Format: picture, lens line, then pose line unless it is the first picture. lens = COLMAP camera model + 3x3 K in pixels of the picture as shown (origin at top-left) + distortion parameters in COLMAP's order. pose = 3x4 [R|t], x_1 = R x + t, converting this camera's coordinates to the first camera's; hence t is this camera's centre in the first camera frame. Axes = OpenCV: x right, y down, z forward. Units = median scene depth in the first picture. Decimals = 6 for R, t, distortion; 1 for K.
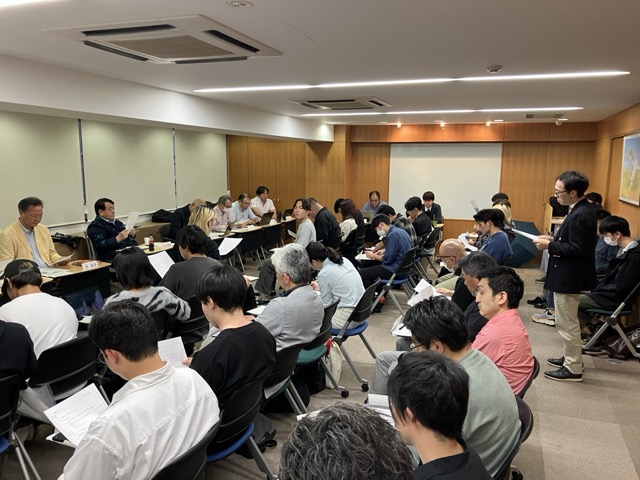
lens RADIAL K [[520.9, 0, 320.0], [0, 520.9, 240.0], [0, 0, 1]] dist [0.030268, -0.002949]
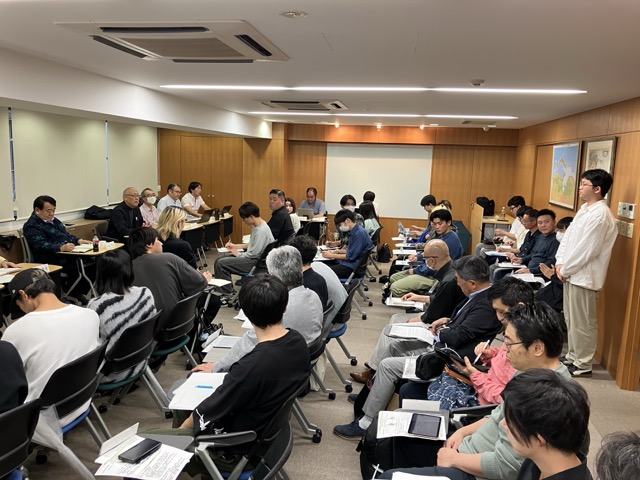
lens RADIAL K [[522.8, 0, 314.0], [0, 522.8, 222.1], [0, 0, 1]] dist [0.041669, -0.002826]
pose [[0.985187, 0.003805, 0.171438, -0.072577], [0.000018, 0.999752, -0.022289, -0.007673], [-0.171481, 0.021962, 0.984943, 0.002463]]
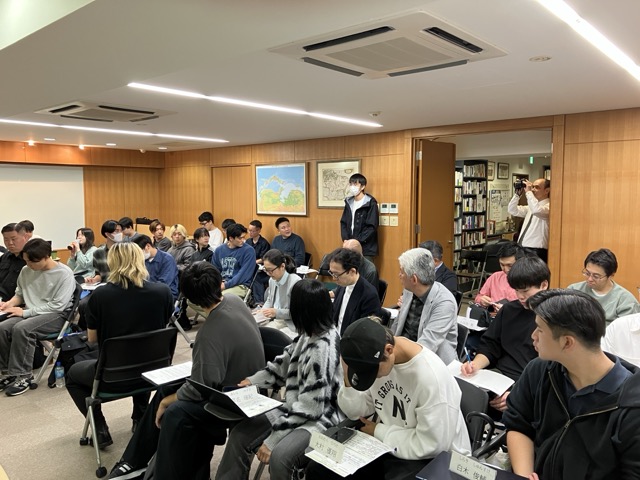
lens RADIAL K [[520.9, 0, 320.0], [0, 520.9, 240.0], [0, 0, 1]] dist [0.030268, -0.002949]
pose [[0.367497, -0.098507, 0.924793, -0.413967], [0.147662, 0.987942, 0.046555, -0.034426], [-0.918228, 0.119448, 0.377611, 0.262151]]
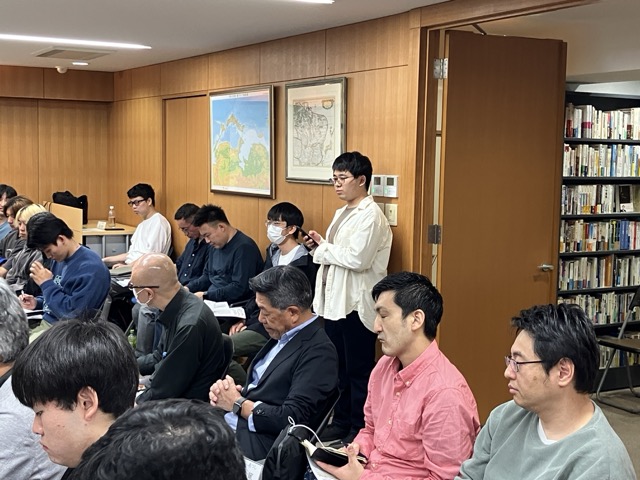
lens RADIAL K [[940.8, 0, 320.0], [0, 940.8, 240.0], [0, 0, 1]] dist [0.054605, 0.033362]
pose [[0.644410, -0.073417, 0.761148, -0.182601], [0.107577, 0.994185, 0.004817, -0.002610], [-0.757075, 0.078778, 0.648561, 0.087491]]
